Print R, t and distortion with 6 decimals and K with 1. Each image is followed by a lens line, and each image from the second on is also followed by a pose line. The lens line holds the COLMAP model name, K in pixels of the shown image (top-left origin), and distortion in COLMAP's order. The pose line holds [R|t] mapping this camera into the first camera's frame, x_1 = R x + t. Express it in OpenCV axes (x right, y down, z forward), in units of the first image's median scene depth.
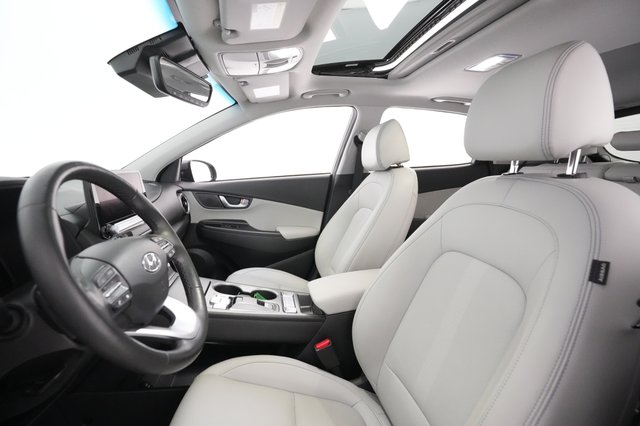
lens RADIAL K [[304.9, 0, 320.0], [0, 304.9, 213.0], [0, 0, 1]] dist [-0.001458, -0.000213]
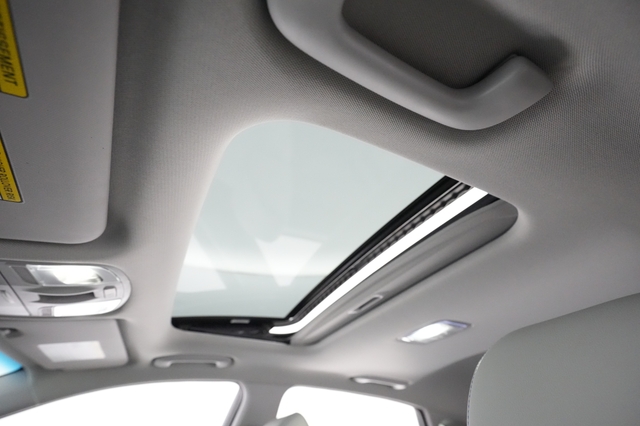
lens RADIAL K [[304.9, 0, 320.0], [0, 304.9, 213.0], [0, 0, 1]] dist [-0.001458, -0.000213]
pose [[0.961601, 0.166820, 0.217932, 0.088028], [0.046062, 0.684707, -0.727362, -0.141173], [-0.270558, 0.709470, 0.650731, 0.325883]]
